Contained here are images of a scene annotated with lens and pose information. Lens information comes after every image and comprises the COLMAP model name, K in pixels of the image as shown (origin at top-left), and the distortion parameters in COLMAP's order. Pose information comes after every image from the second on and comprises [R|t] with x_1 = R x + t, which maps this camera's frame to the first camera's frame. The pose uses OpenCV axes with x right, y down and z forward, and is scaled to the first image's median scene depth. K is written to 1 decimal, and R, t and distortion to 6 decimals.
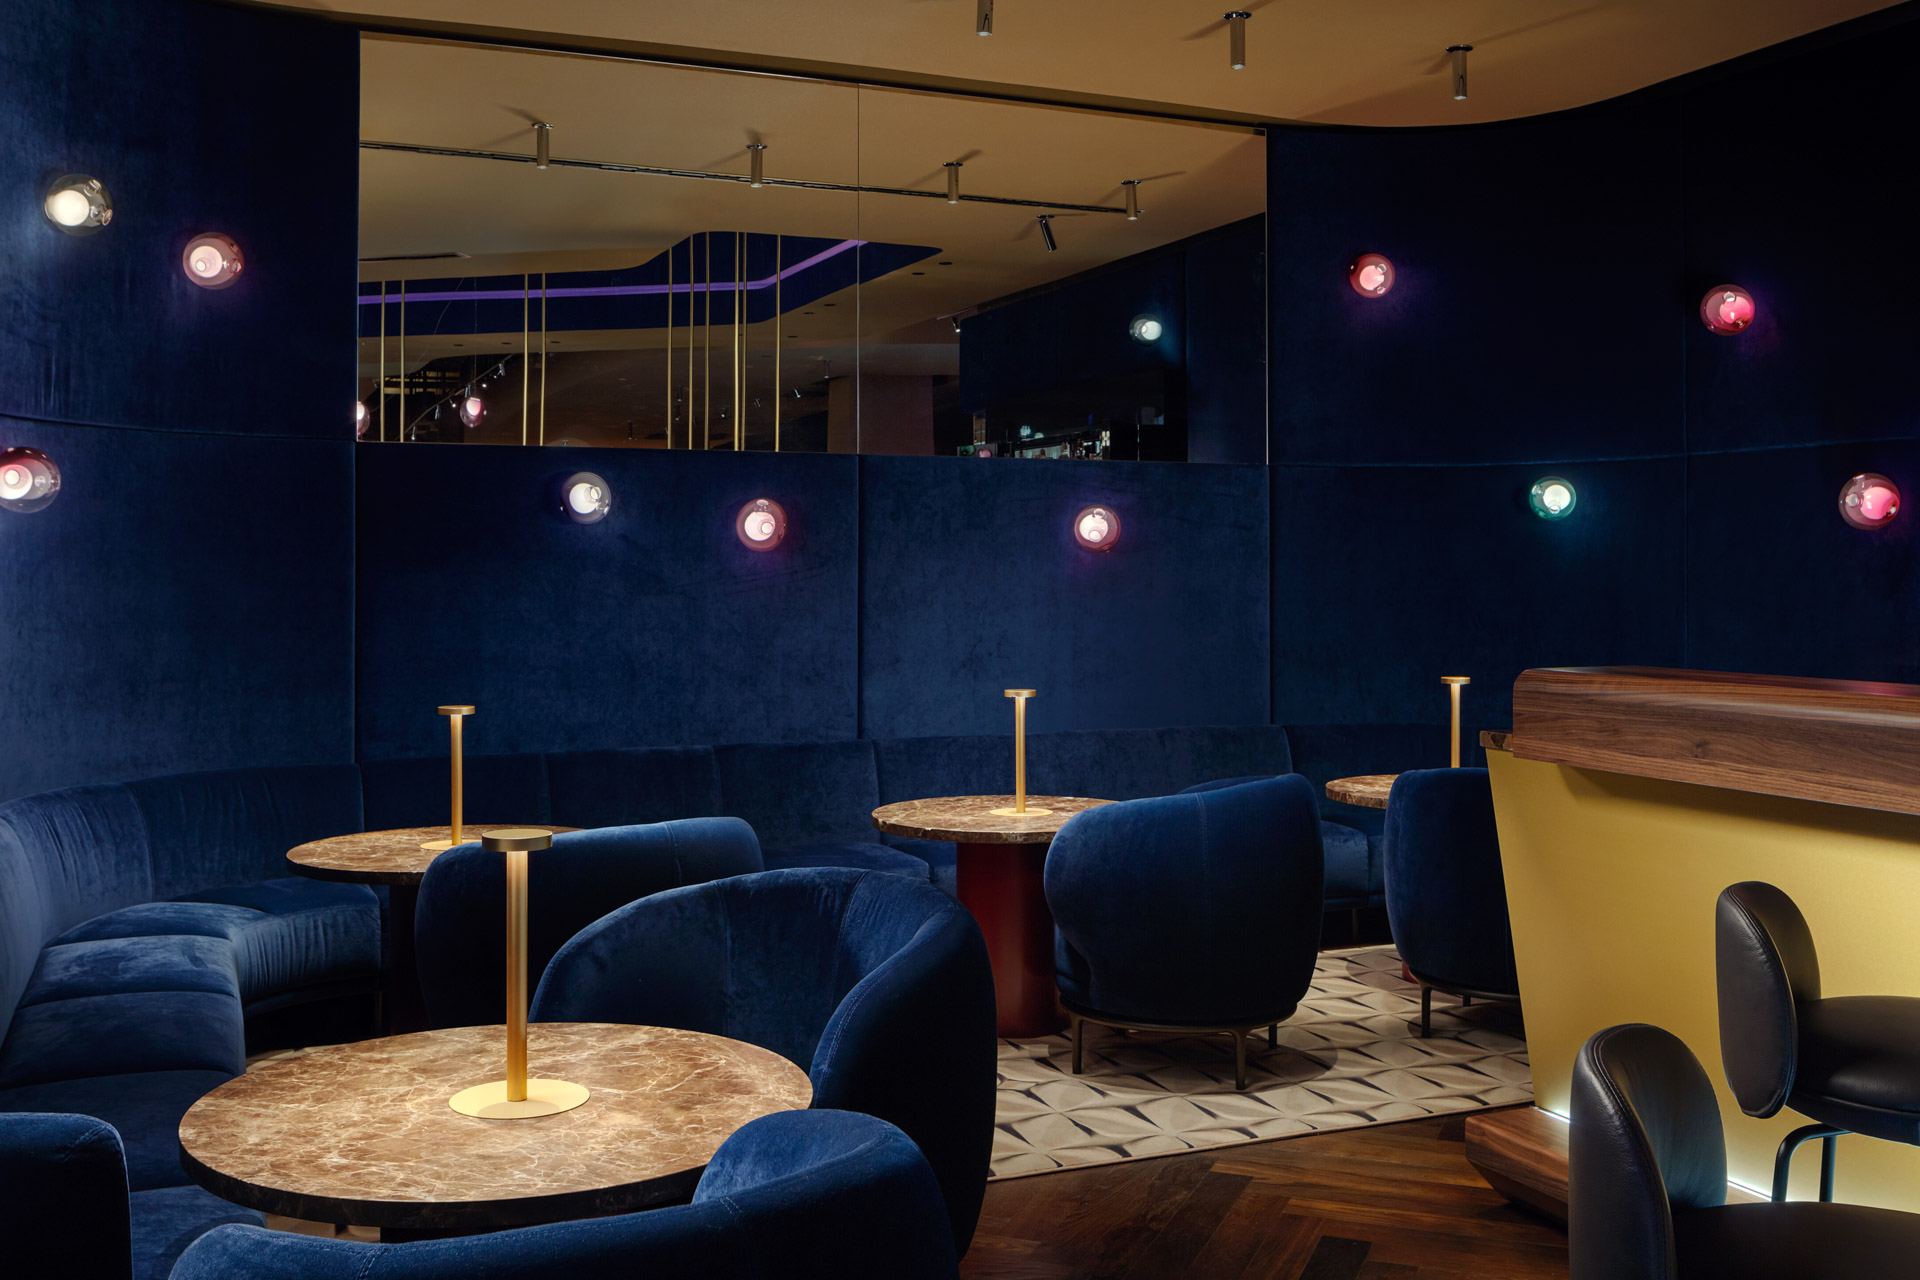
lens RADIAL K [[1860.0, 0, 965.5], [0, 1860.0, 567.2], [0, 0, 1]] dist [-0.008898, 0.000458]
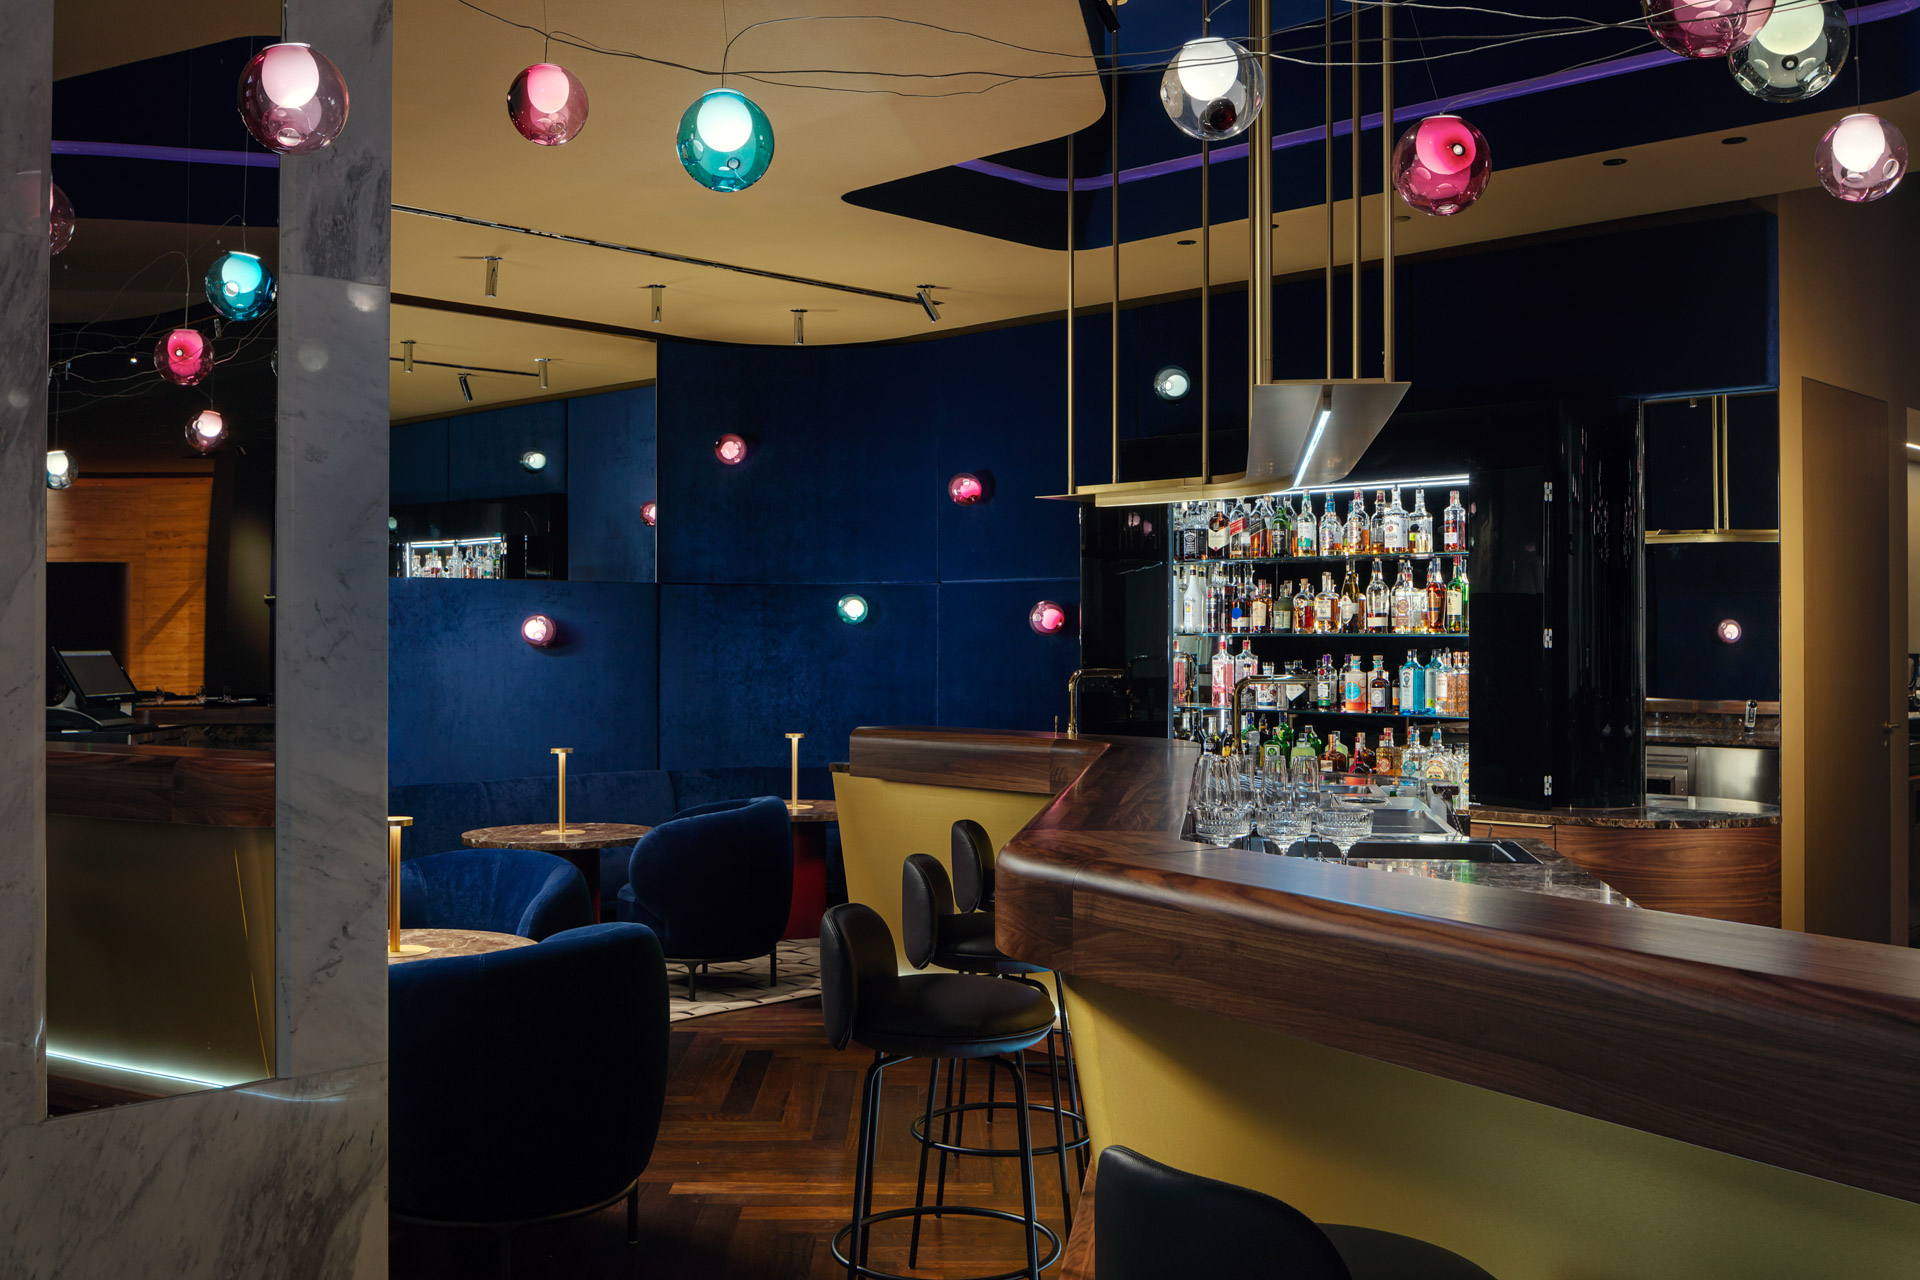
lens RADIAL K [[1860.0, 0, 965.5], [0, 1860.0, 567.2], [0, 0, 1]] dist [-0.008898, 0.000458]
pose [[0.926315, 0.016264, 0.376398, -0.158998], [-0.003768, 0.999418, -0.033910, -0.022548], [-0.376730, 0.029993, 0.925837, -0.403350]]
